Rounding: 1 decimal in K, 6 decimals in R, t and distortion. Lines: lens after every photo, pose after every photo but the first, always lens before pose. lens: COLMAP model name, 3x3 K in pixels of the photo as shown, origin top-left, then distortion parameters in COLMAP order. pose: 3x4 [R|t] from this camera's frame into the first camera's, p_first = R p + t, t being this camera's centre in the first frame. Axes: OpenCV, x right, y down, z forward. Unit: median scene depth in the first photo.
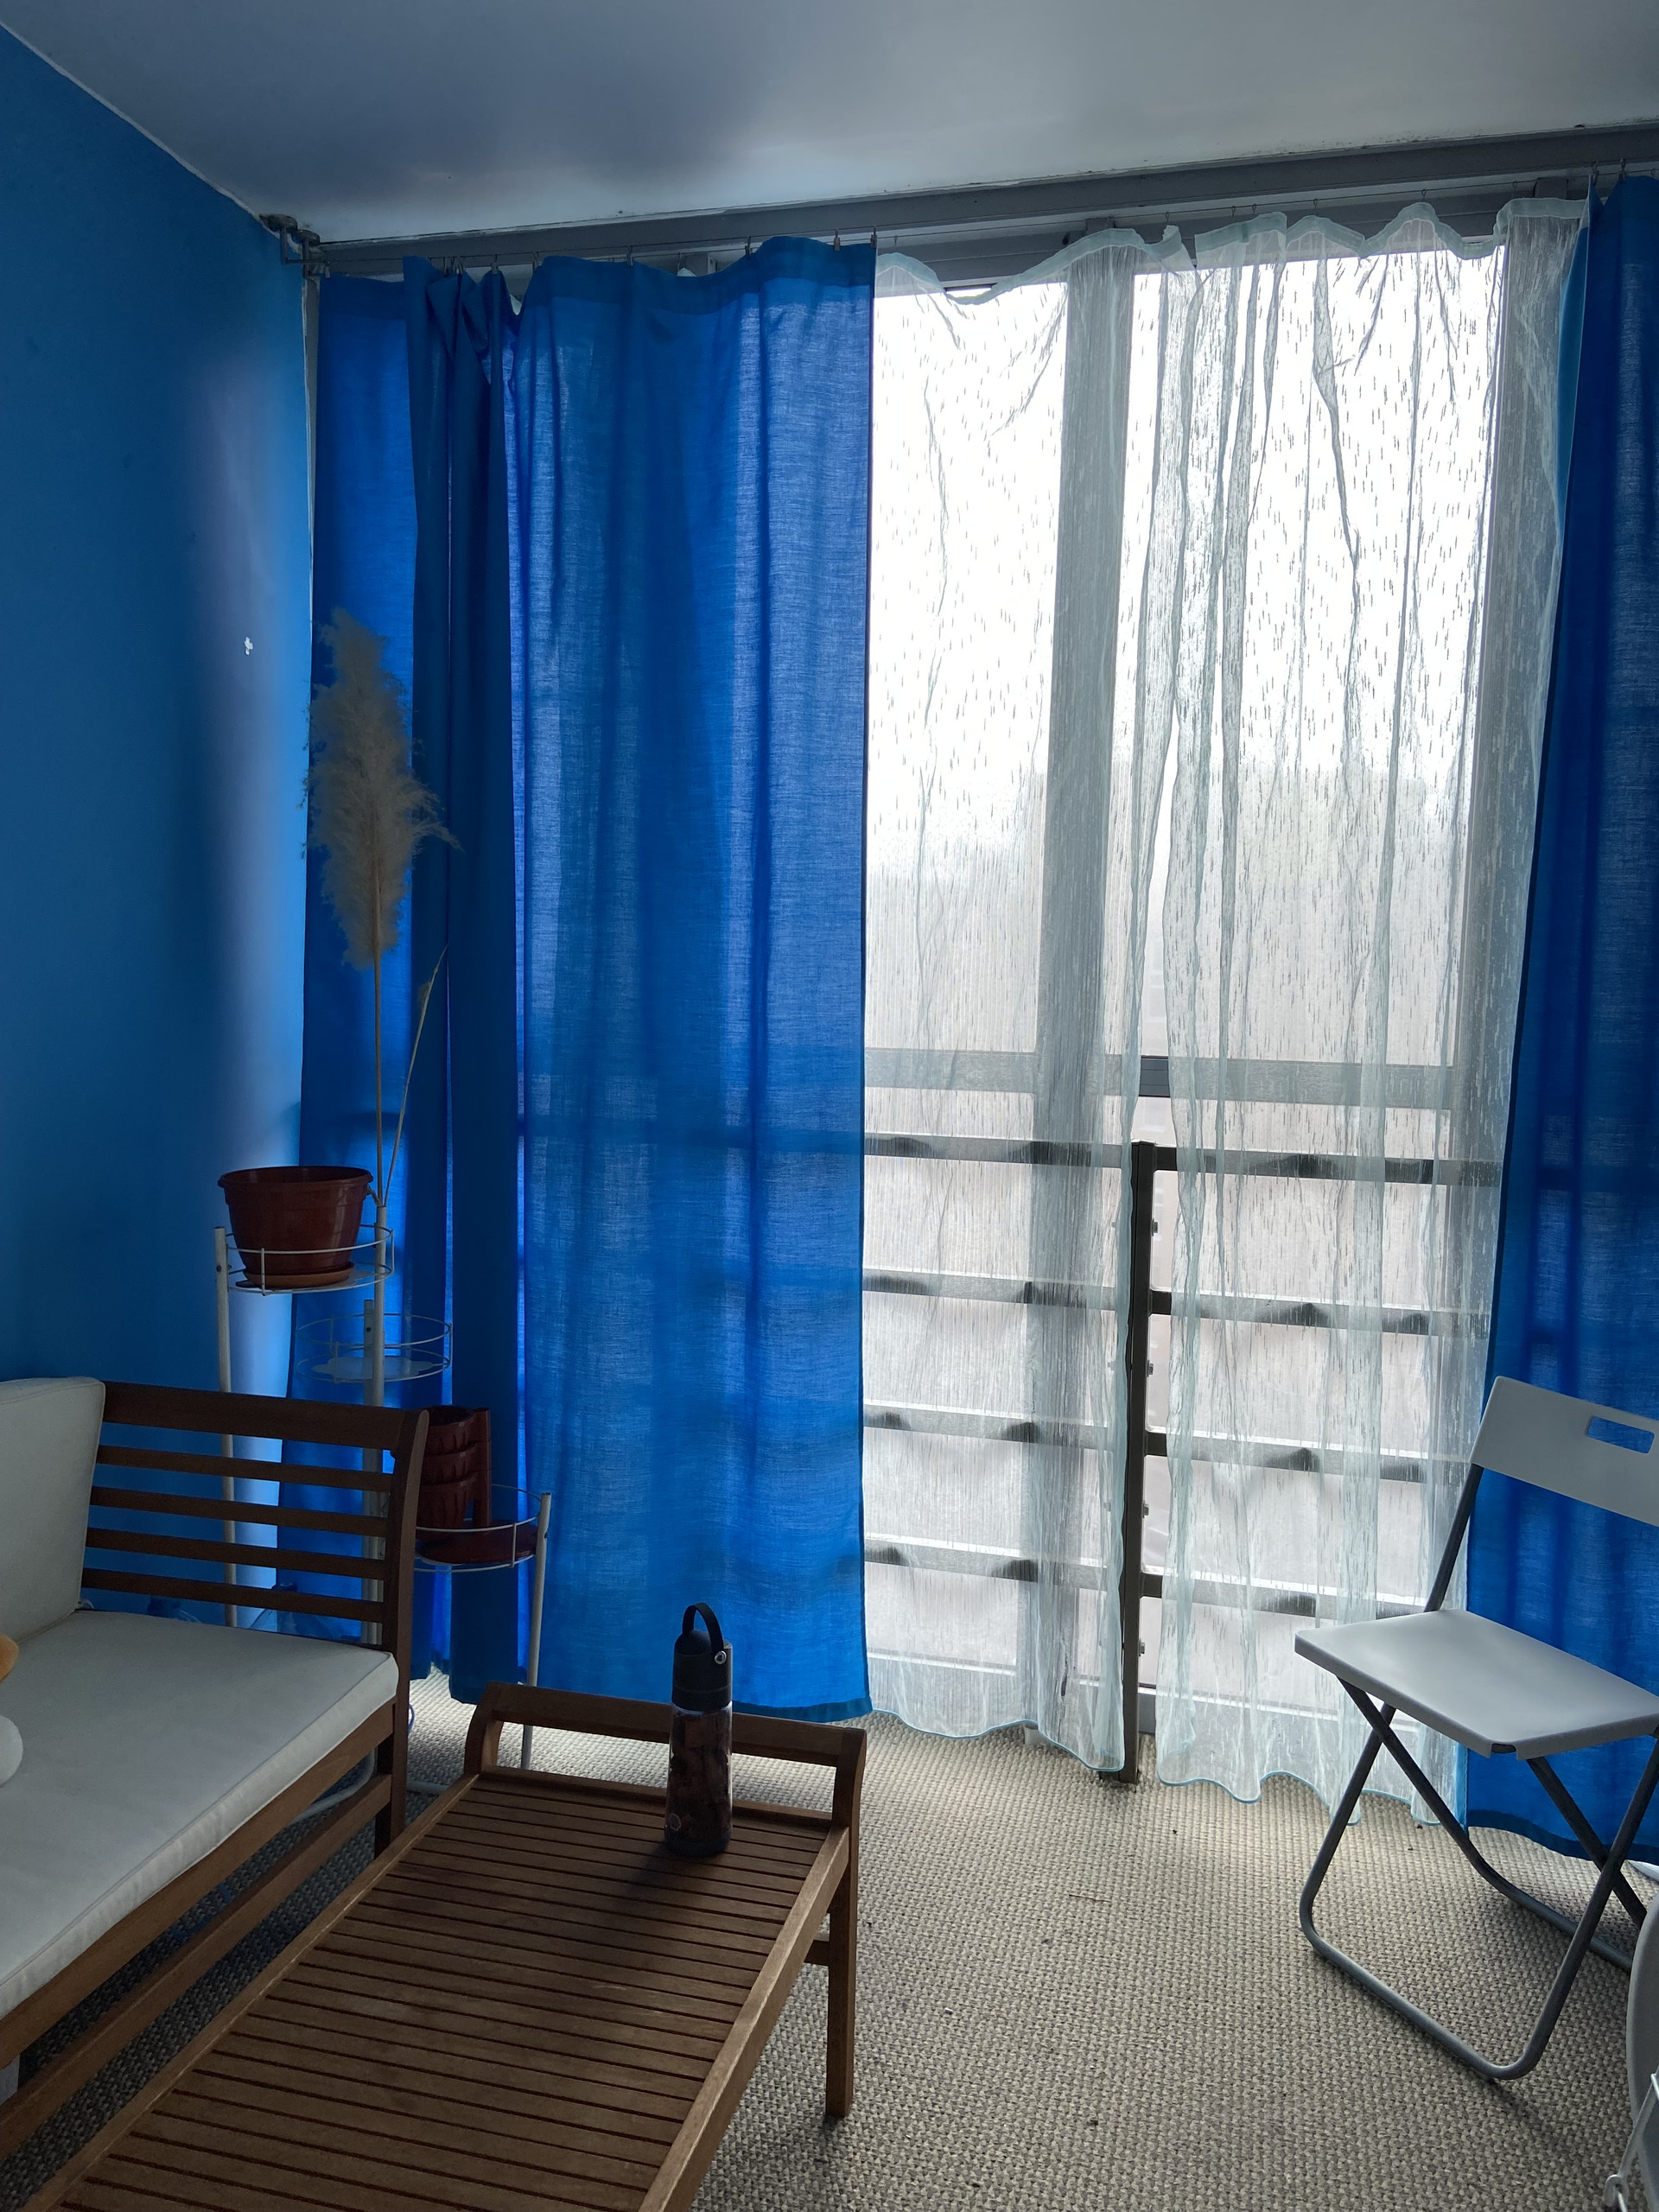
lens RADIAL K [[1679.9, 0, 837.8], [0, 1679.9, 1109.2], [0, 0, 1]] dist [0.130425, -0.174790]
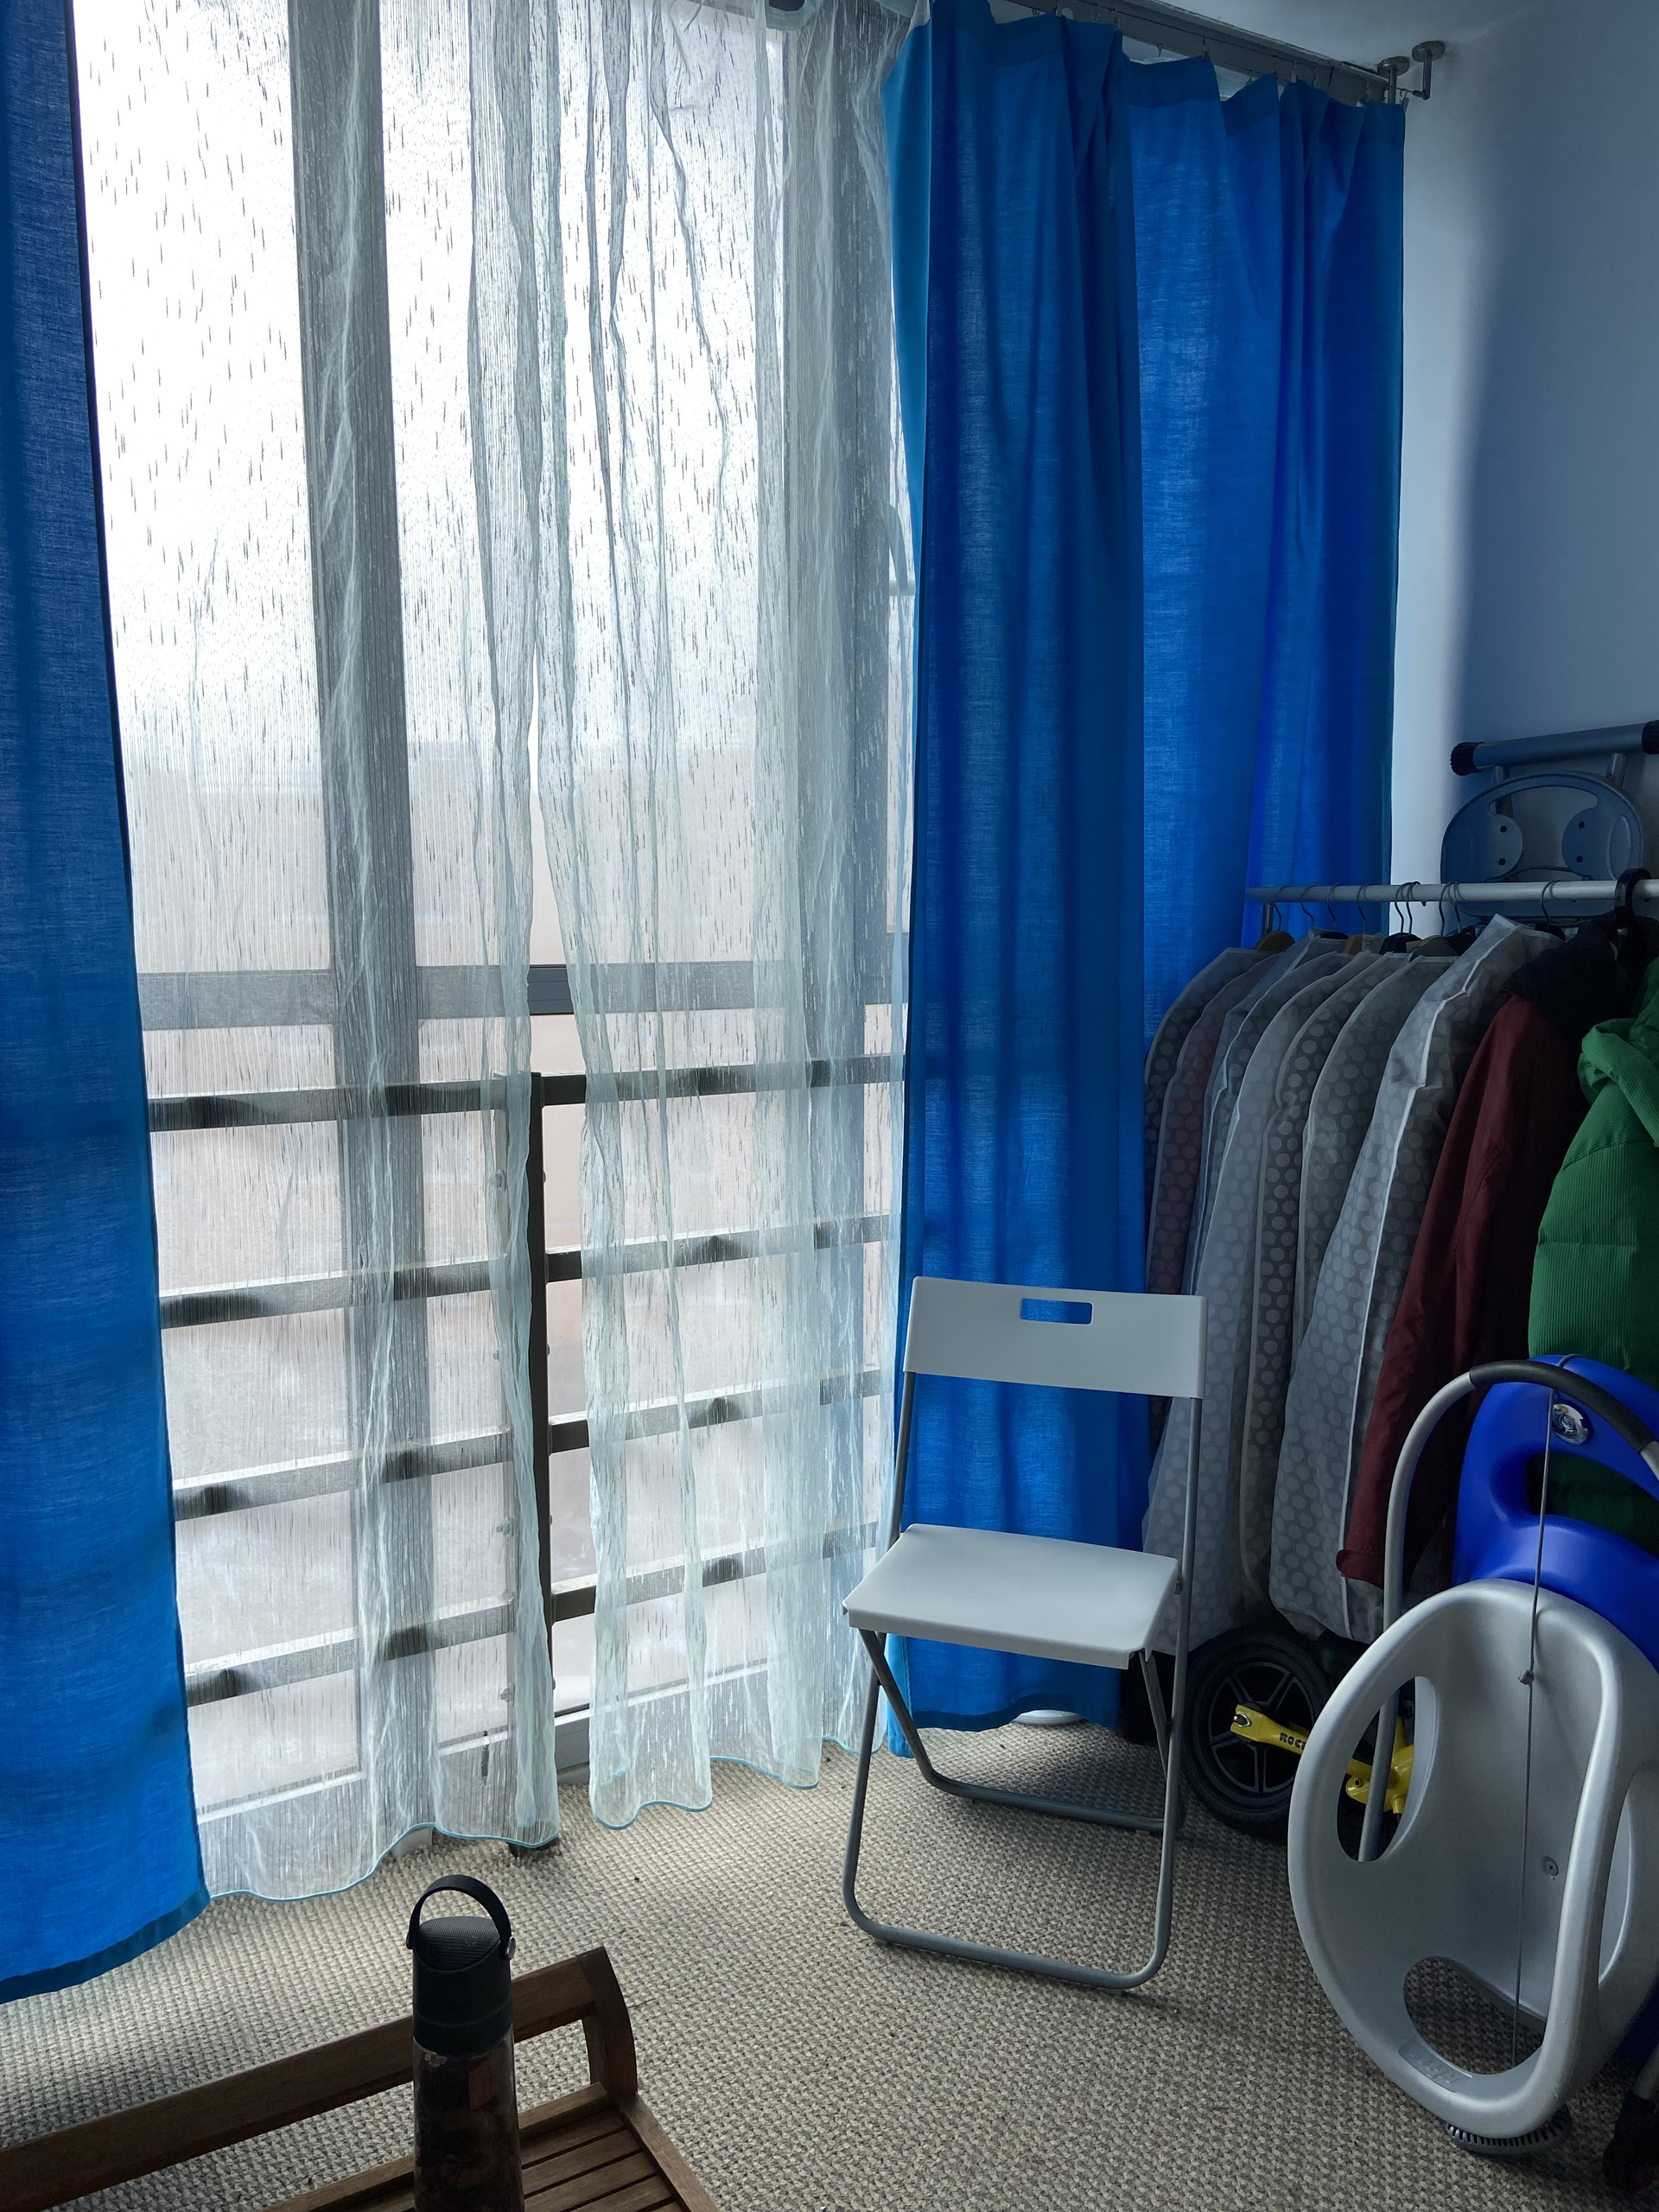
lens RADIAL K [[1669.6, 0, 826.9], [0, 1669.6, 1132.4], [0, 0, 1]] dist [0.154757, -0.197246]
pose [[0.715583, -0.121699, 0.687845, -0.263984], [0.074598, 0.992389, 0.097975, -0.019659], [-0.694533, -0.018798, 0.719215, 0.322566]]
